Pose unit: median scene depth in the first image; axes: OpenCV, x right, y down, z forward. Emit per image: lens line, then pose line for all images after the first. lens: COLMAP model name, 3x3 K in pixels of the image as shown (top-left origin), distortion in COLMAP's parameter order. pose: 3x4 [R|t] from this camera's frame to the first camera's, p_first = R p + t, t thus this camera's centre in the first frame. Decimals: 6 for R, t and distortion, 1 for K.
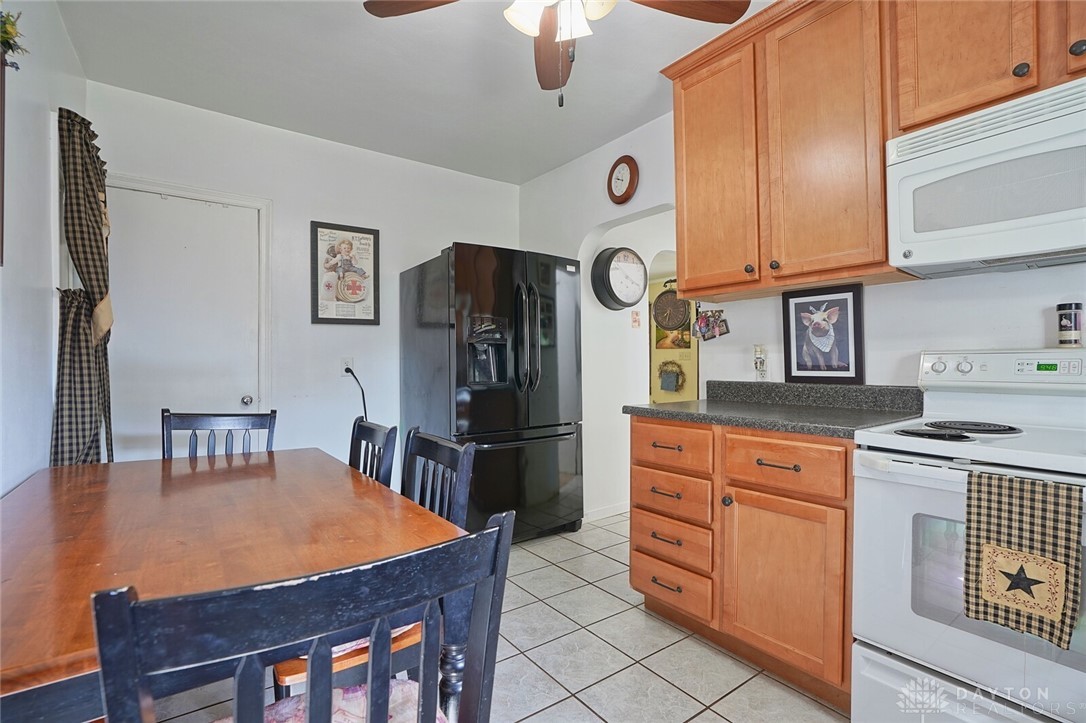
lens RADIAL K [[498.3, 0, 540.0], [0, 498.3, 363.5], [0, 0, 1]] dist [-0.000319, 0.000163]
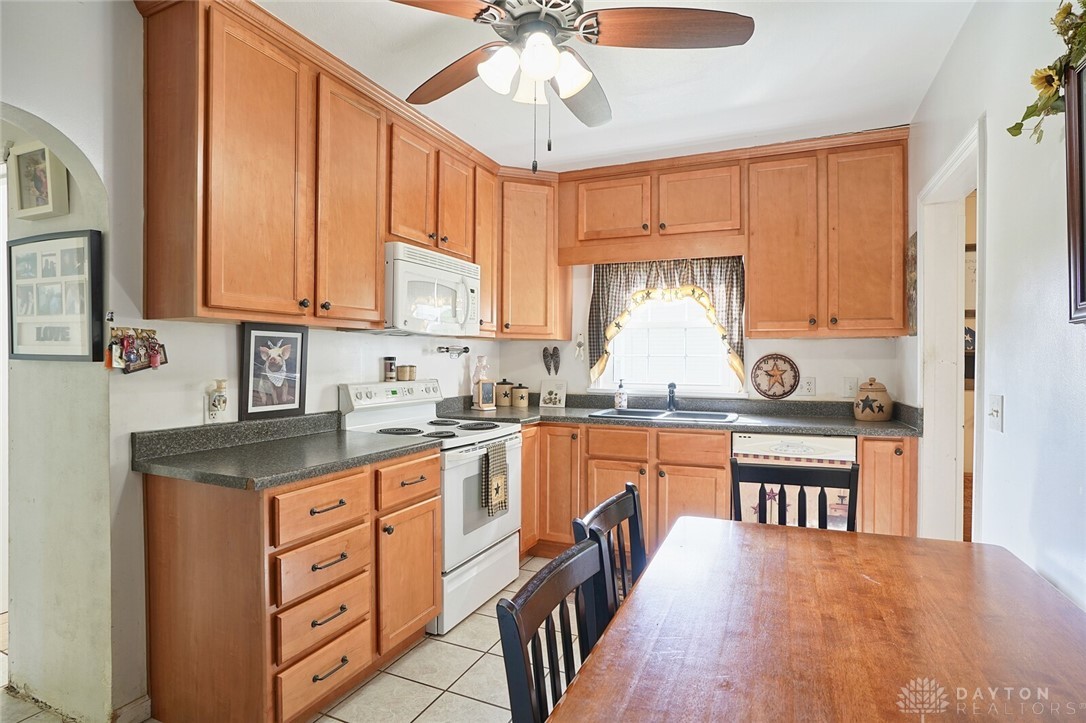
lens RADIAL K [[559.7, 0, 541.7], [0, 559.7, 359.1], [0, 0, 1]] dist [0.001374, 0.000189]
pose [[-0.487117, 0.000663, 0.873336, -0.711442], [-0.002293, 0.999995, -0.002039, -0.079159], [-0.873334, -0.002996, -0.487113, 1.089410]]
